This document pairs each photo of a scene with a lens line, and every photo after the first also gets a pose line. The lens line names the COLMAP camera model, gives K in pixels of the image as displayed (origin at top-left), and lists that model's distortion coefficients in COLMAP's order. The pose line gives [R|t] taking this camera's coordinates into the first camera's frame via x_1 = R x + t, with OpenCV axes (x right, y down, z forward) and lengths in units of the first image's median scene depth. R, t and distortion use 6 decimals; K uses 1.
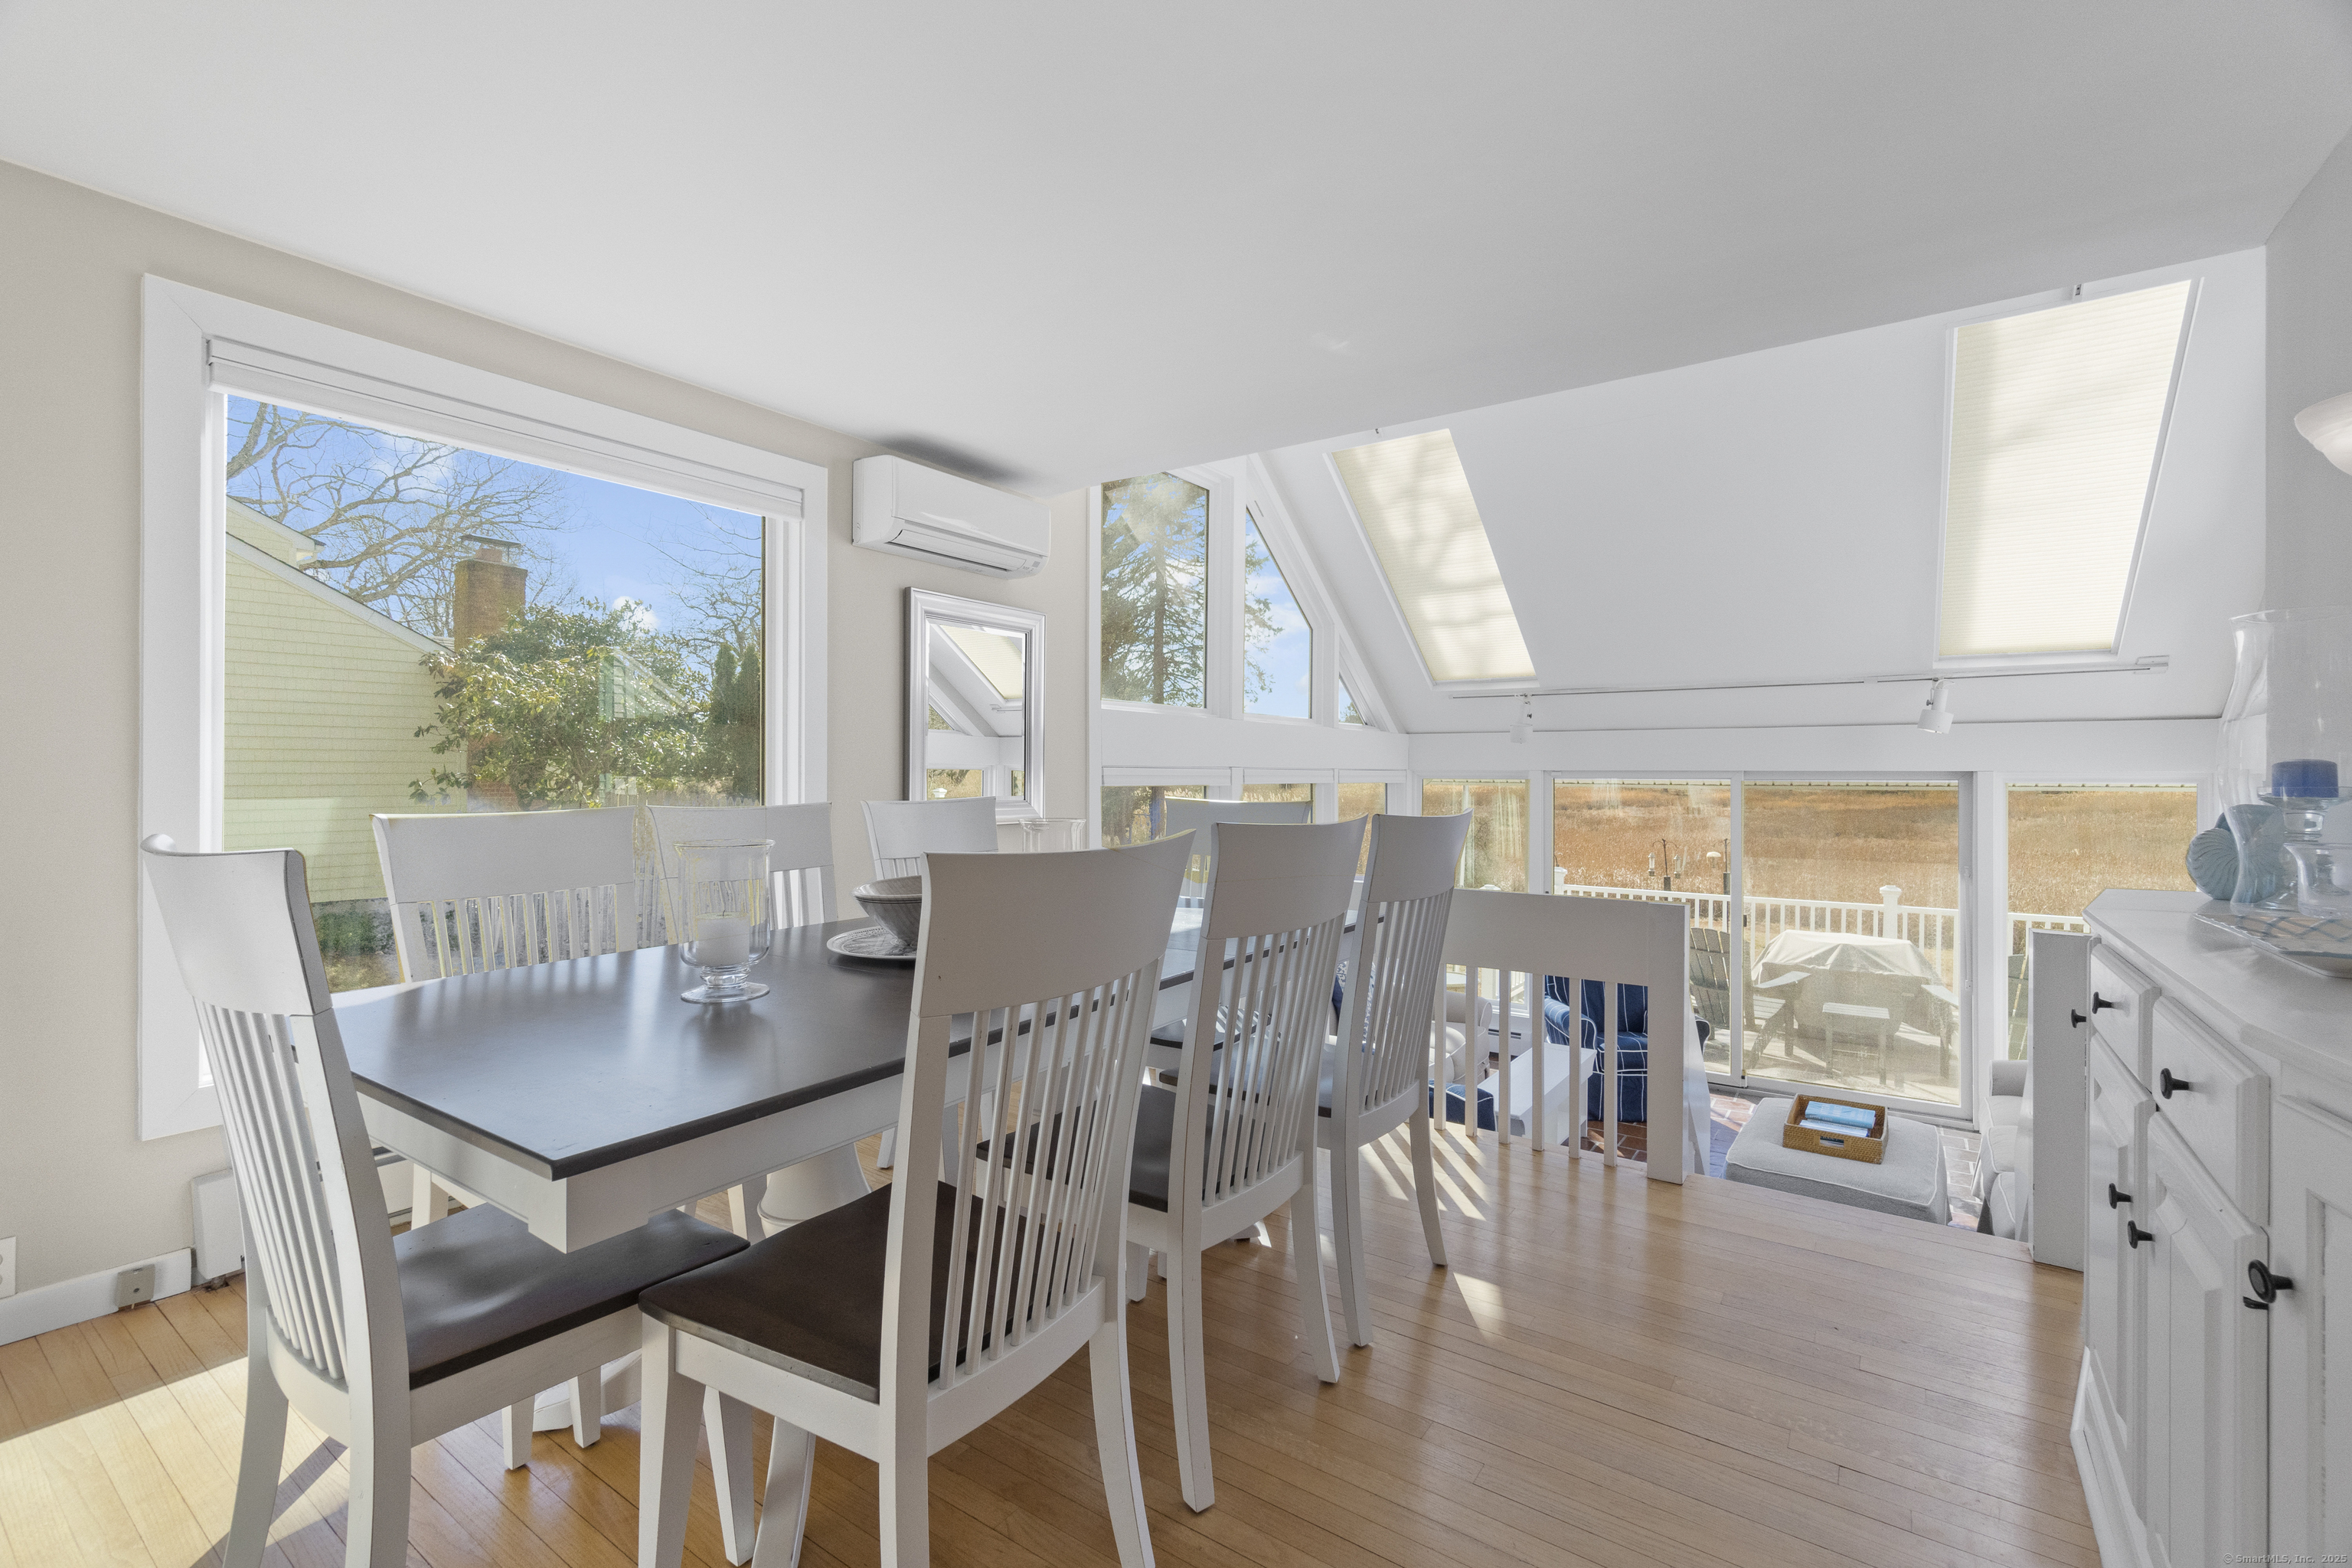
lens RADIAL K [[1026.0, 0, 1169.1], [0, 1026.0, 777.3], [0, 0, 1]] dist [-0.000887, -0.000400]
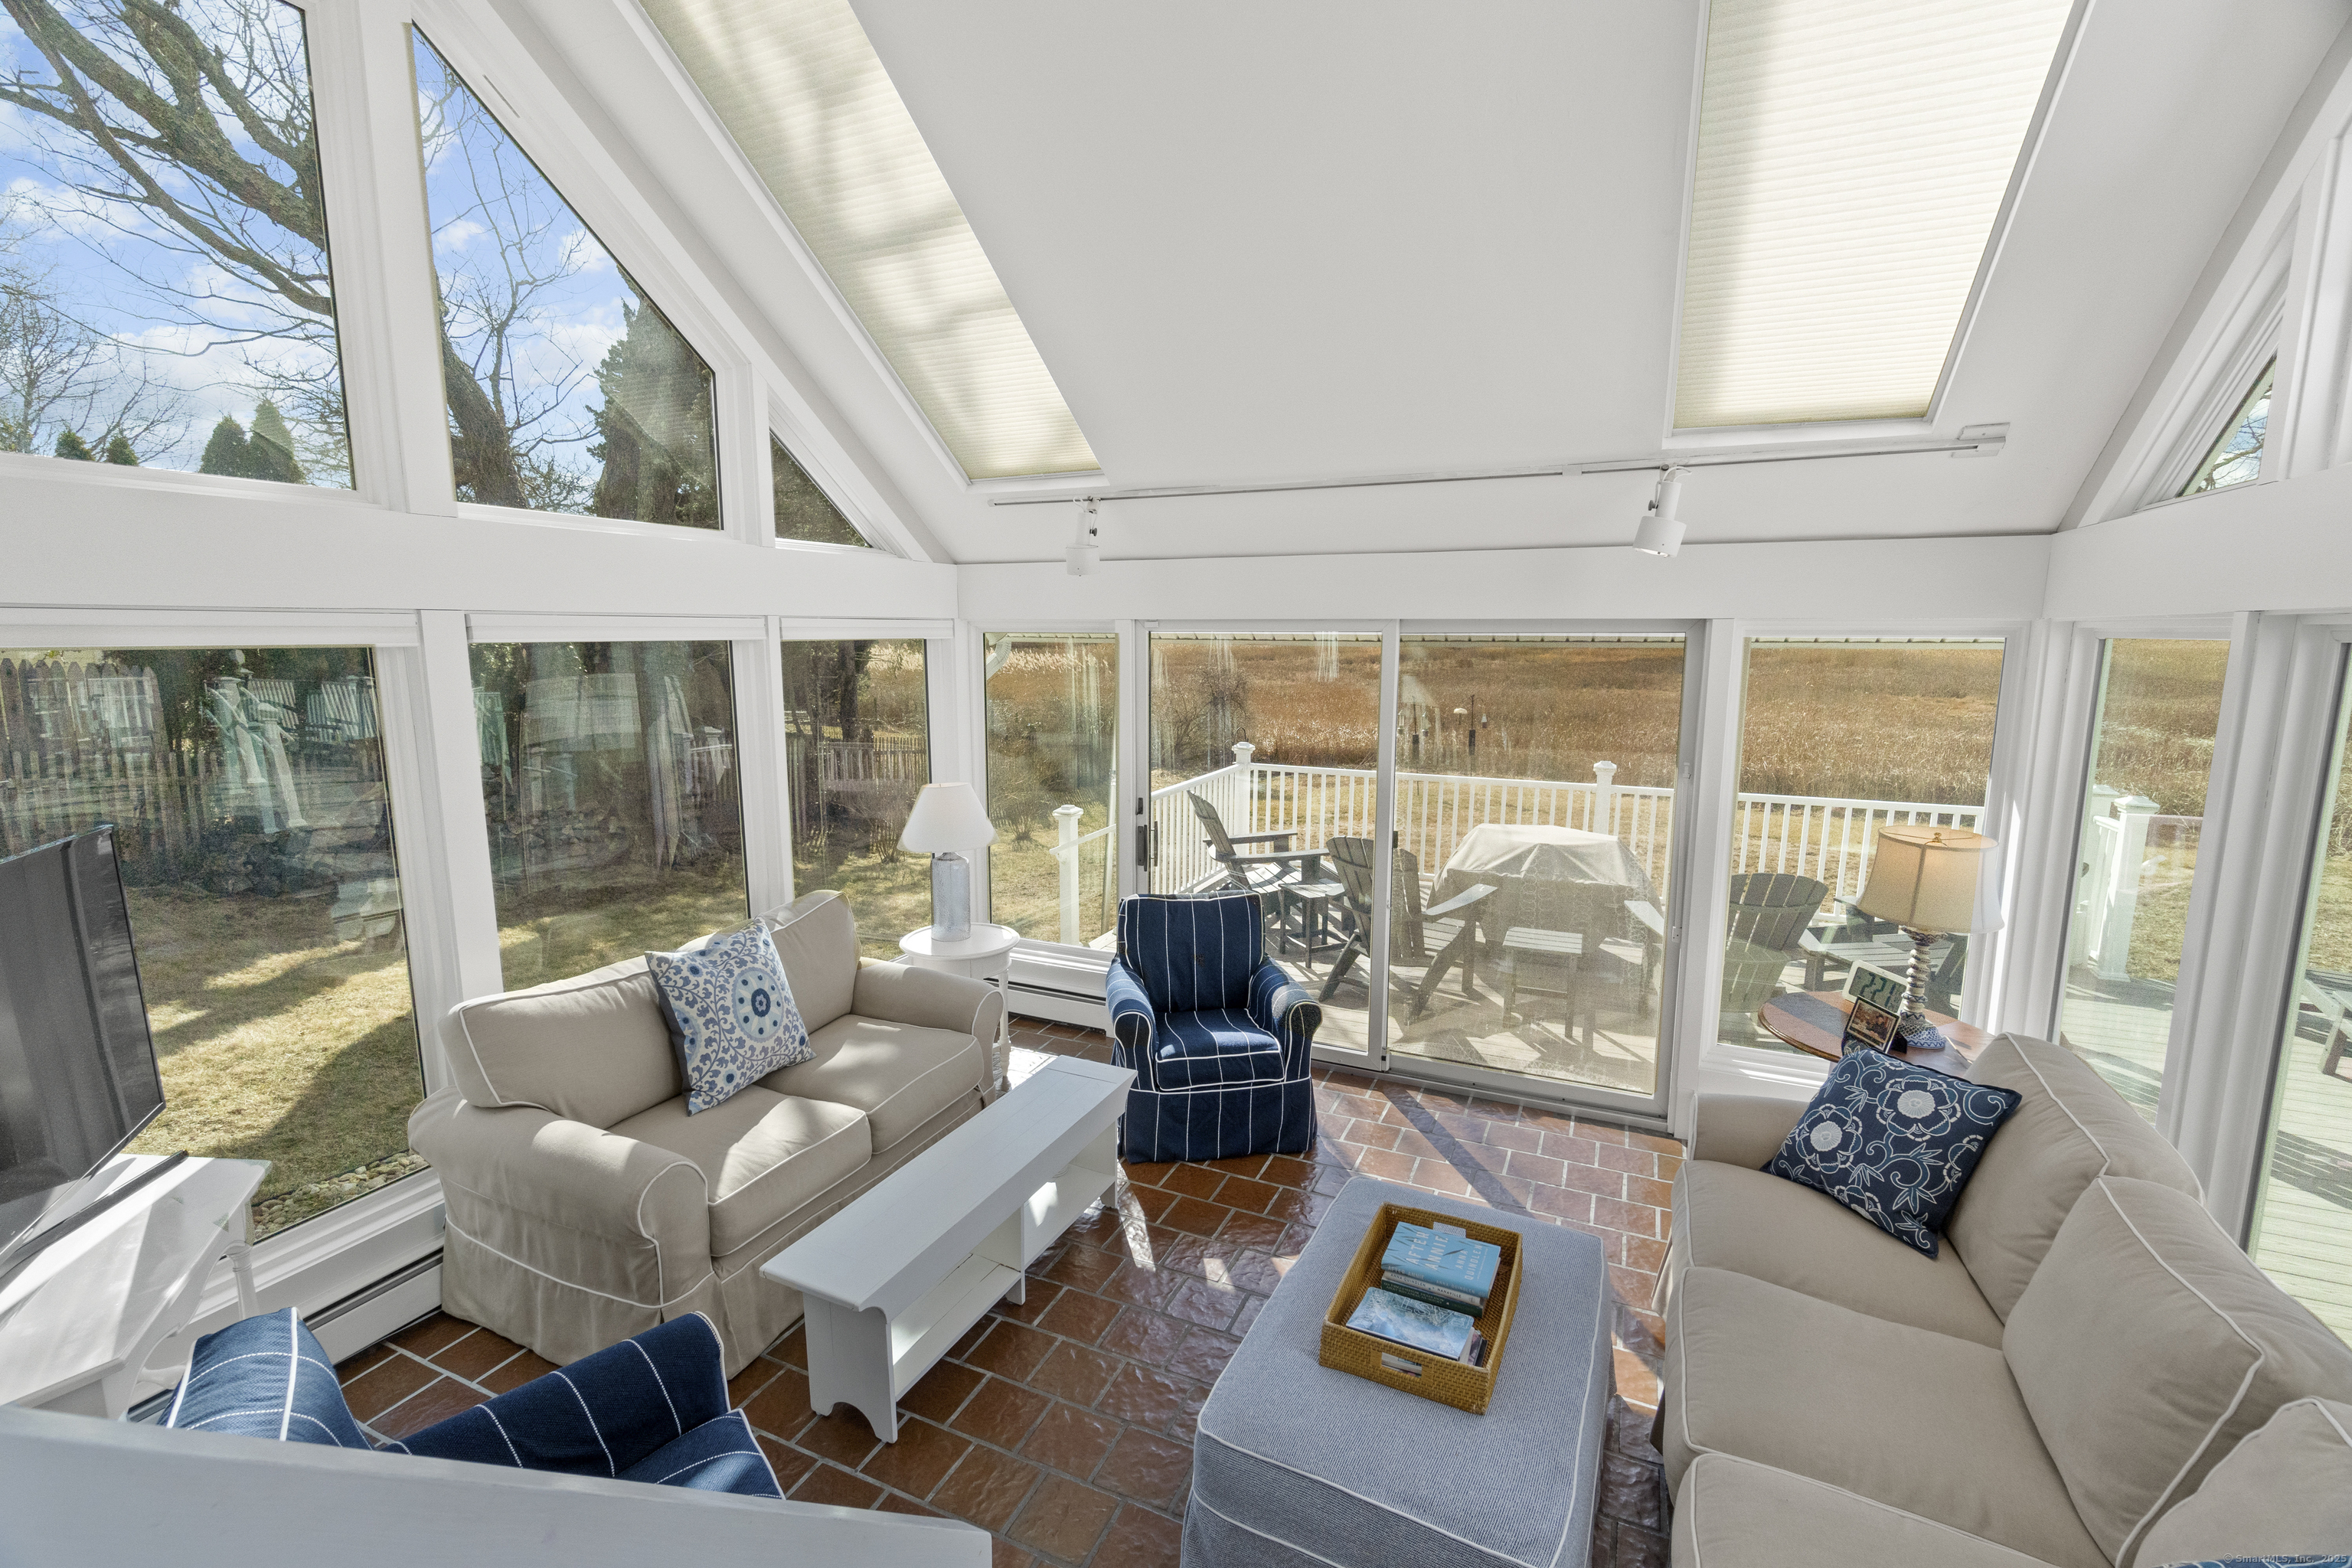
lens RADIAL K [[1017.8, 0, 1176.0], [0, 1017.8, 784.0], [0, 0, 1]] dist [0.001484, -0.000640]
pose [[0.981526, -0.030346, 0.188907, 0.253985], [0.002028, 0.988936, 0.148330, 0.000945], [-0.191318, -0.145207, 0.970728, 0.326460]]
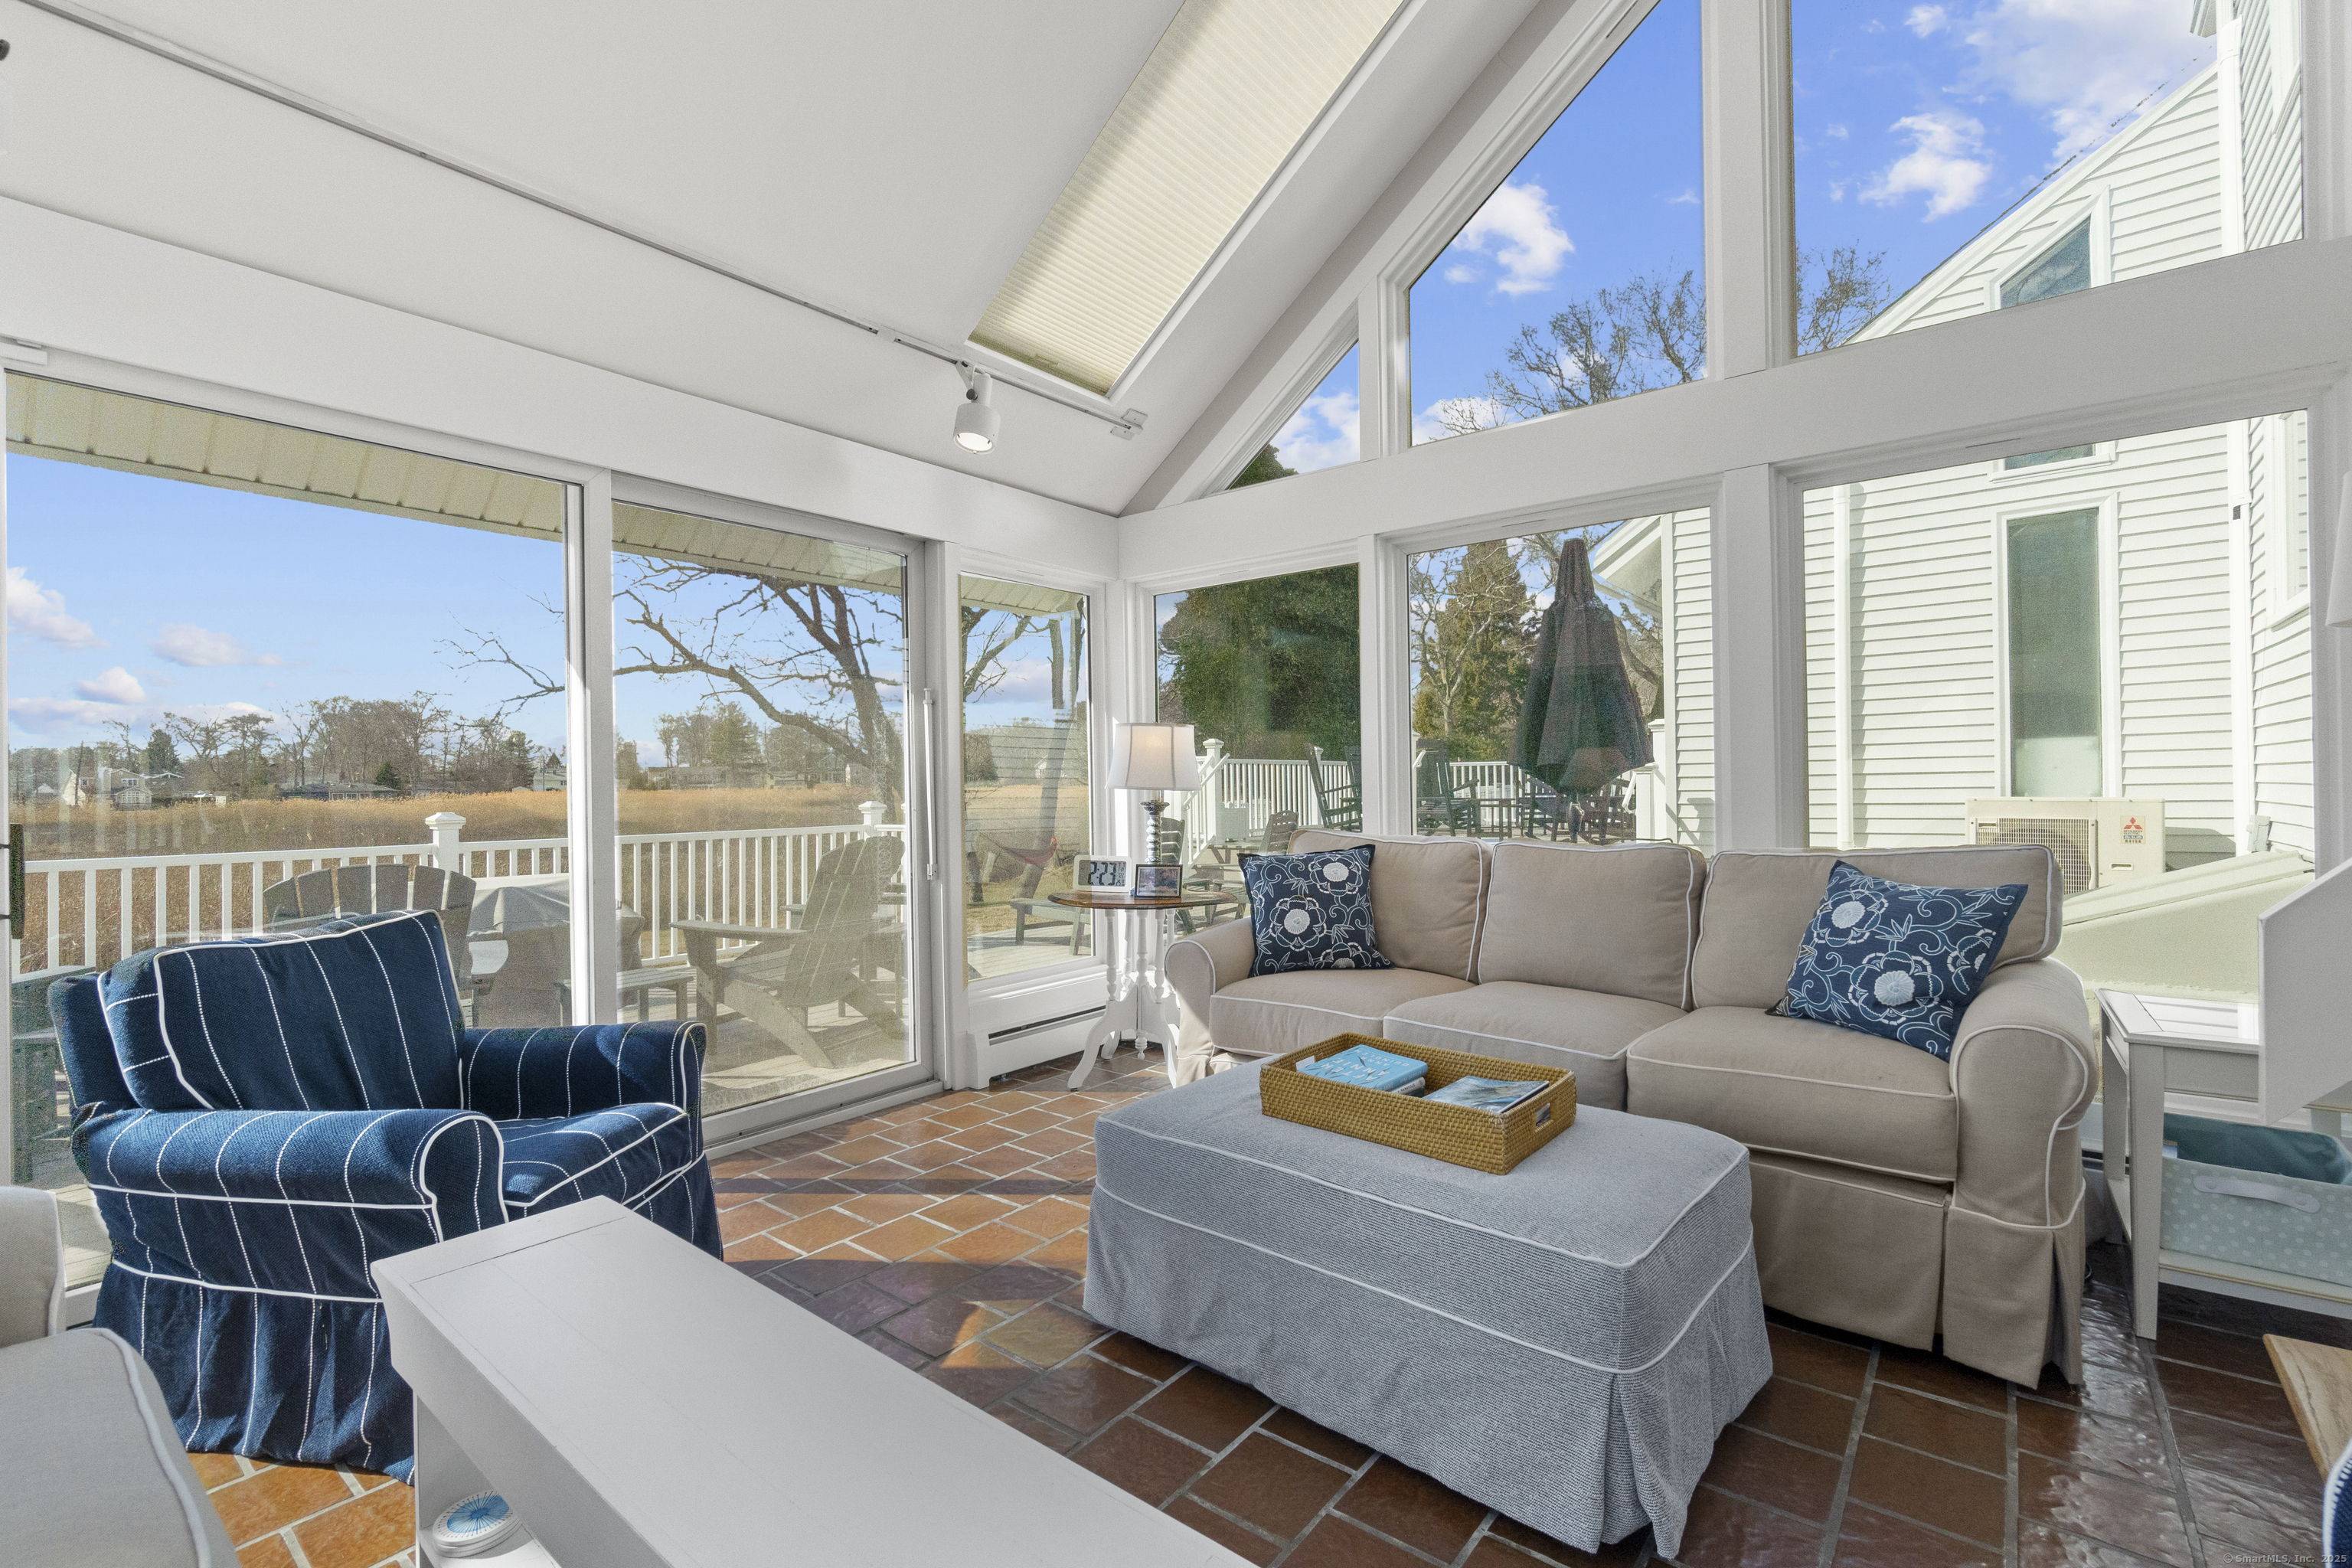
lens RADIAL K [[1017.8, 0, 1176.0], [0, 1017.8, 784.0], [0, 0, 1]] dist [0.001484, -0.000640]
pose [[0.055838, -0.008778, 0.998401, 0.112894], [0.016637, 0.999831, 0.007860, 0.114399], [-0.998301, 0.016171, 0.055975, 0.636623]]
